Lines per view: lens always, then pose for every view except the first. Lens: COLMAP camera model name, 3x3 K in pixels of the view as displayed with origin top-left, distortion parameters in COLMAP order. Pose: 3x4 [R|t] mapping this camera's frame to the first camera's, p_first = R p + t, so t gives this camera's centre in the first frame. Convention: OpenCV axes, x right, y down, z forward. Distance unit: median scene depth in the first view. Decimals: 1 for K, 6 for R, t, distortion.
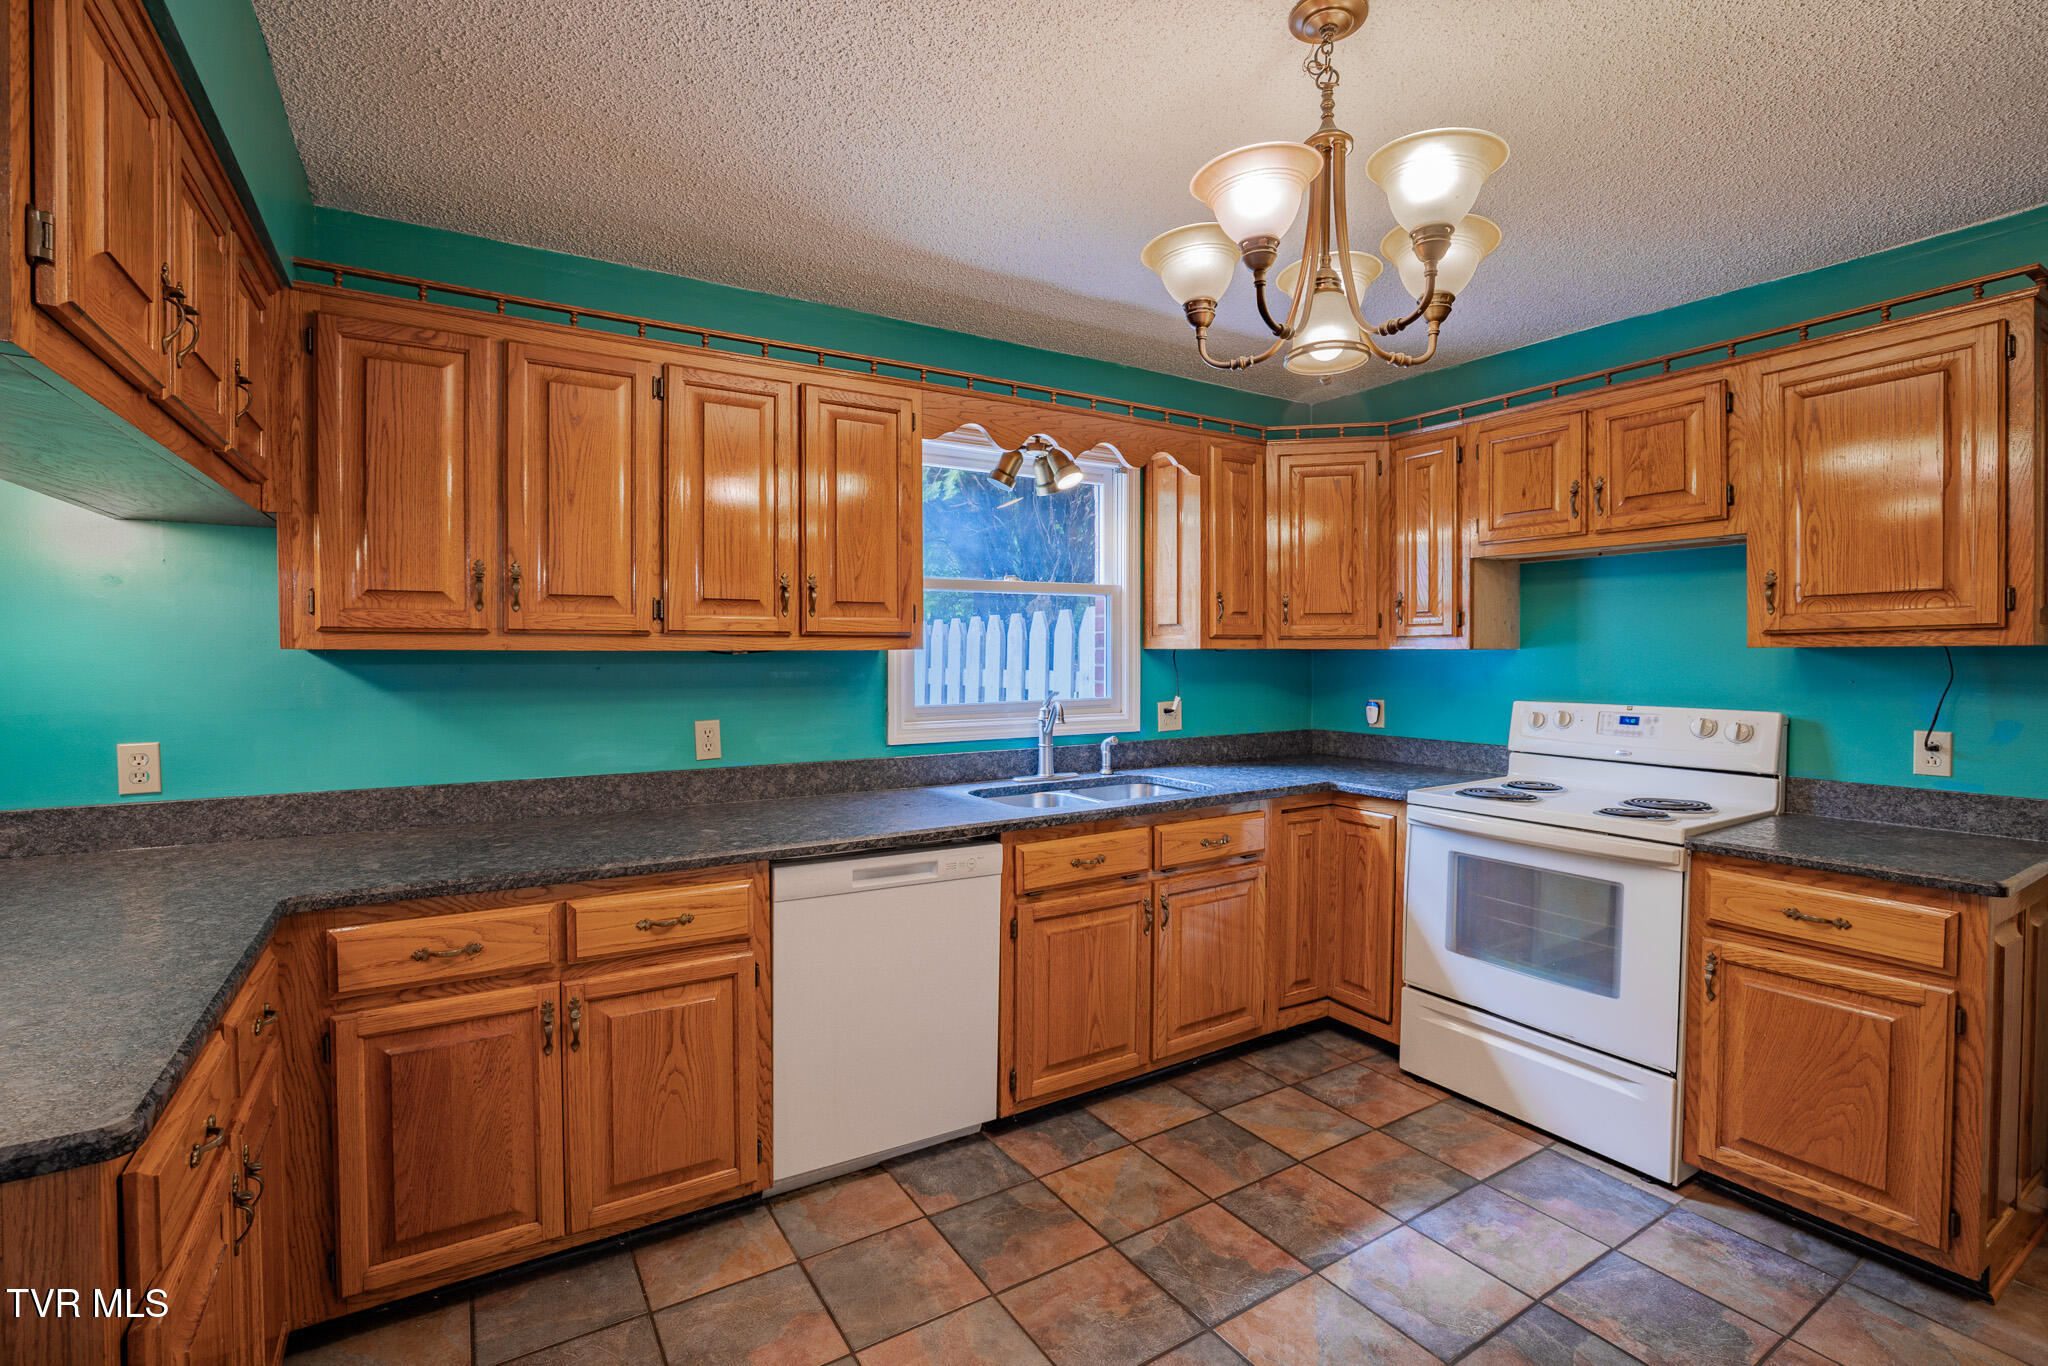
lens RADIAL K [[905.7, 0, 1009.1], [0, 905.7, 668.8], [0, 0, 1]] dist [-0.036280, 0.009907]
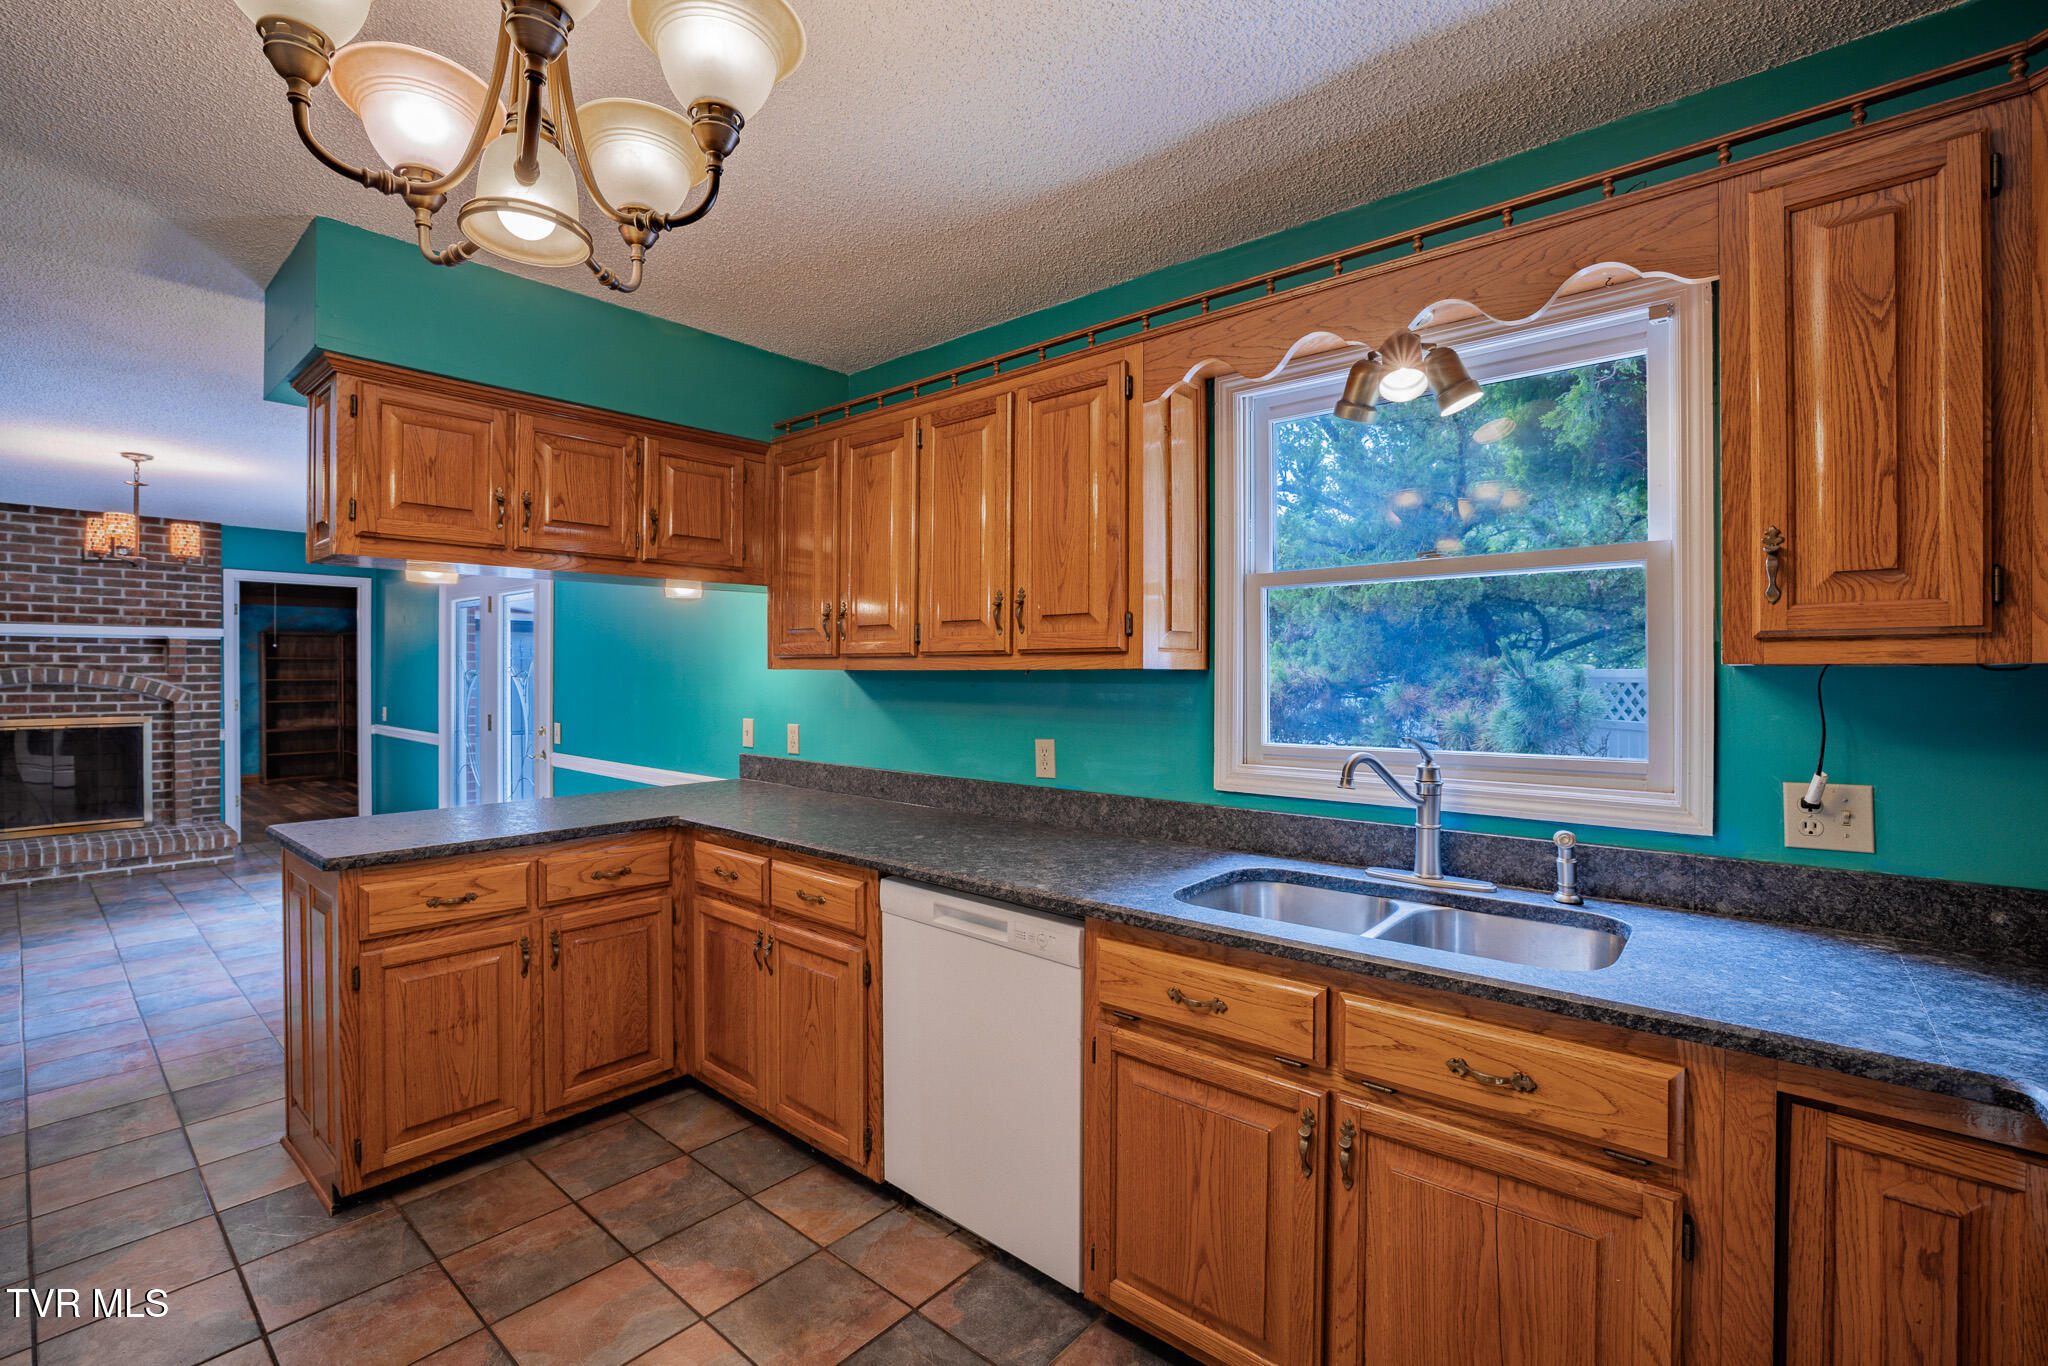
lens RADIAL K [[905.7, 0, 1038.3], [0, 905.7, 676.0], [0, 0, 1]] dist [-0.036280, 0.009907]
pose [[0.319838, 0.005008, -0.947459, 0.720675], [-0.019130, 0.999816, -0.001173, -0.014239], [0.947279, 0.018500, 0.319875, 0.762067]]
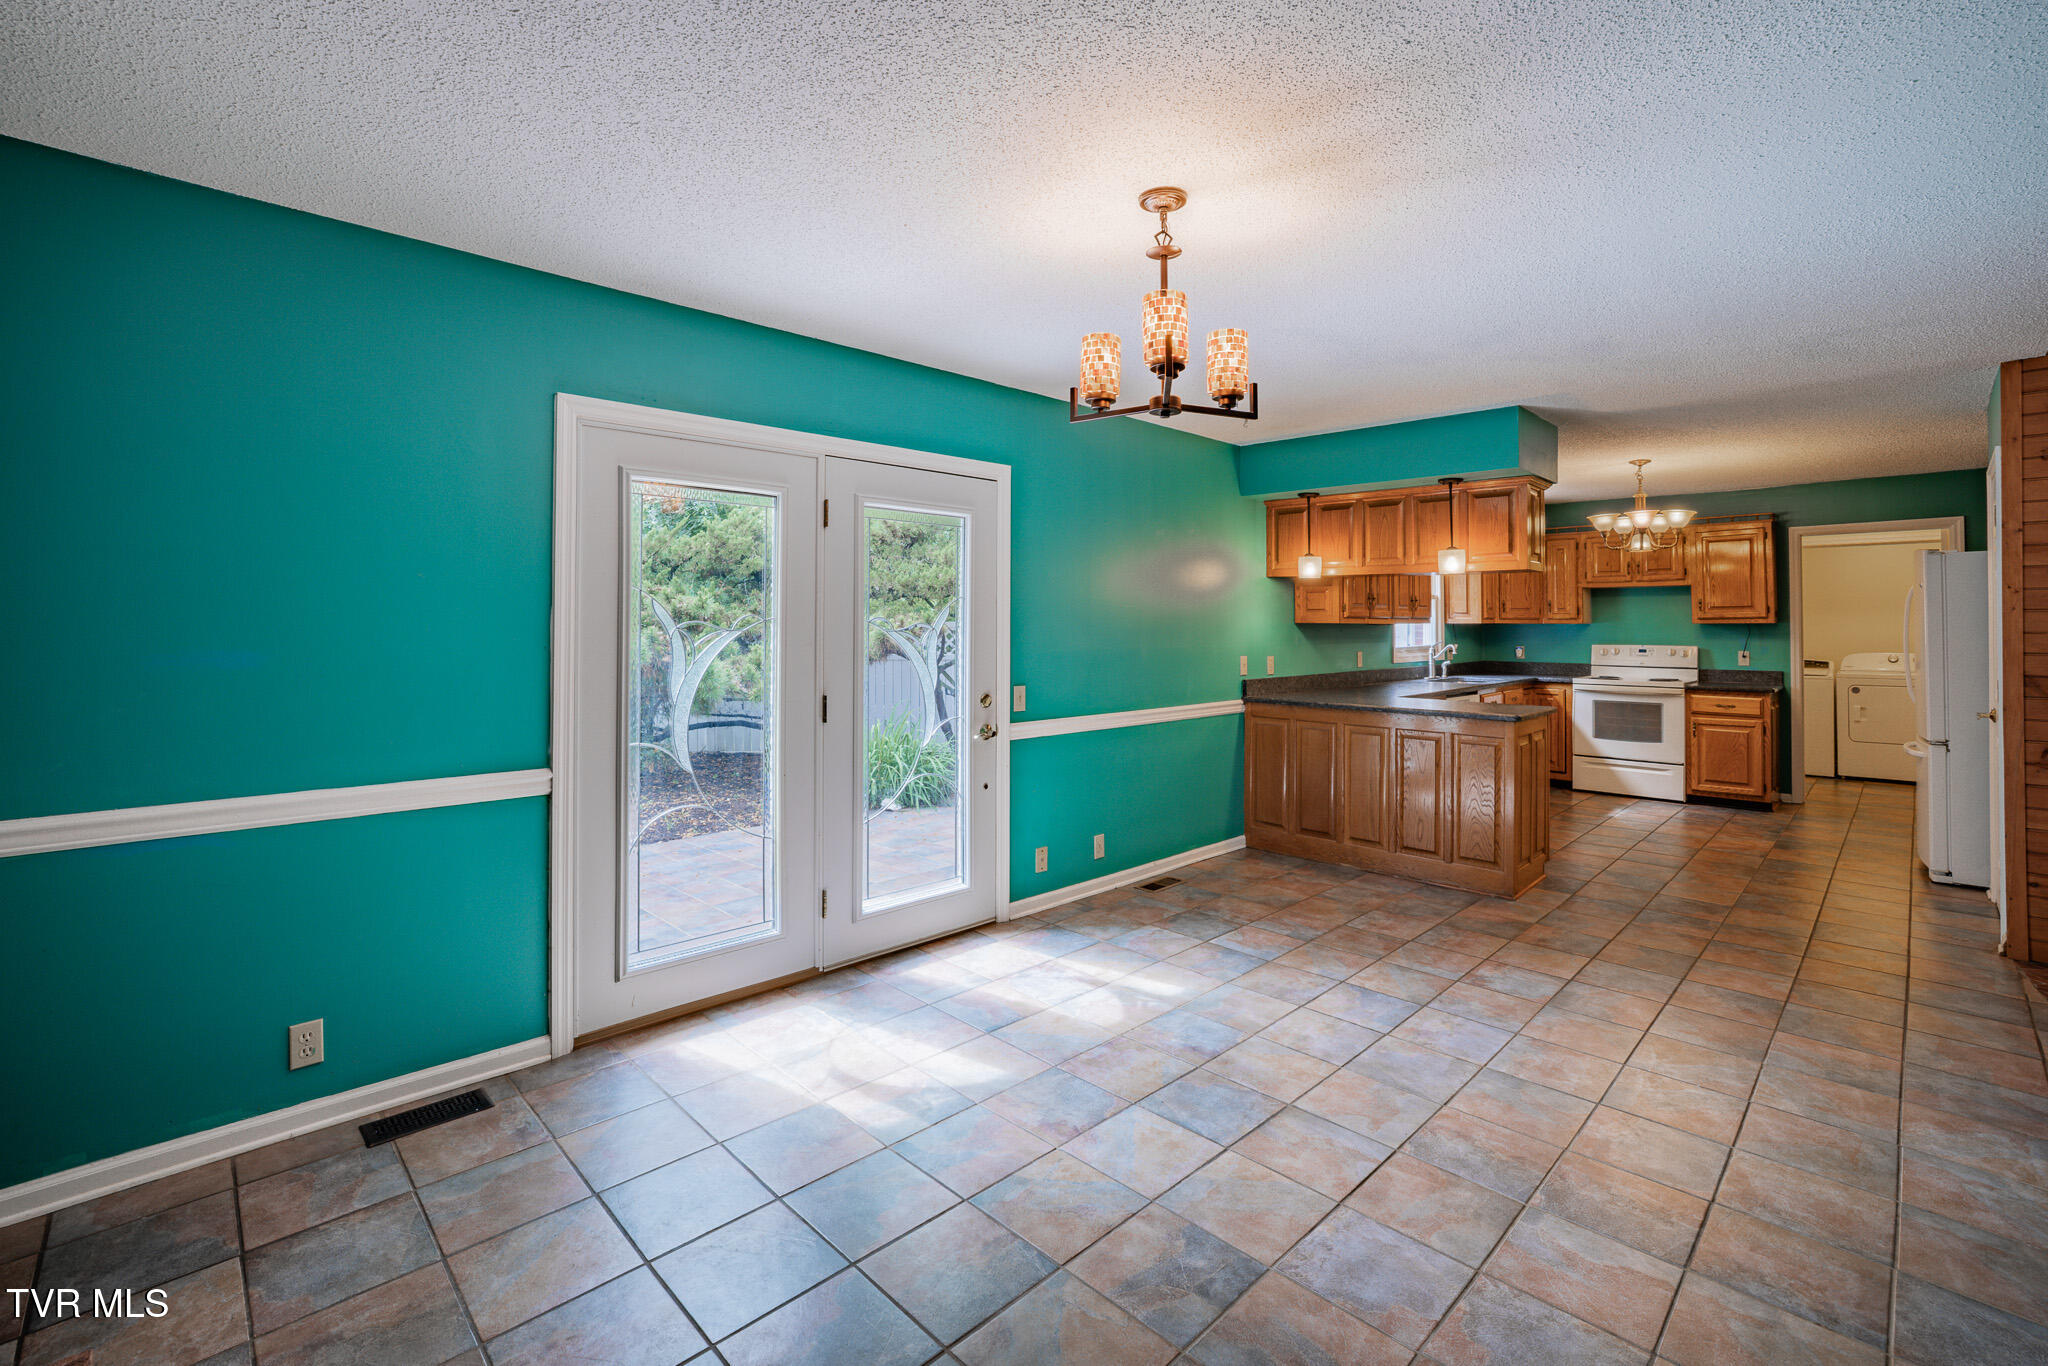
lens RADIAL K [[905.7, 0, 1045.9], [0, 905.7, 614.1], [0, 0, 1]] dist [-0.036280, 0.009907]
pose [[0.967949, 0.005273, 0.251092, -2.063305], [0.002245, 0.999558, -0.029645, 0.028659], [-0.251138, 0.029258, 0.967509, -1.374725]]
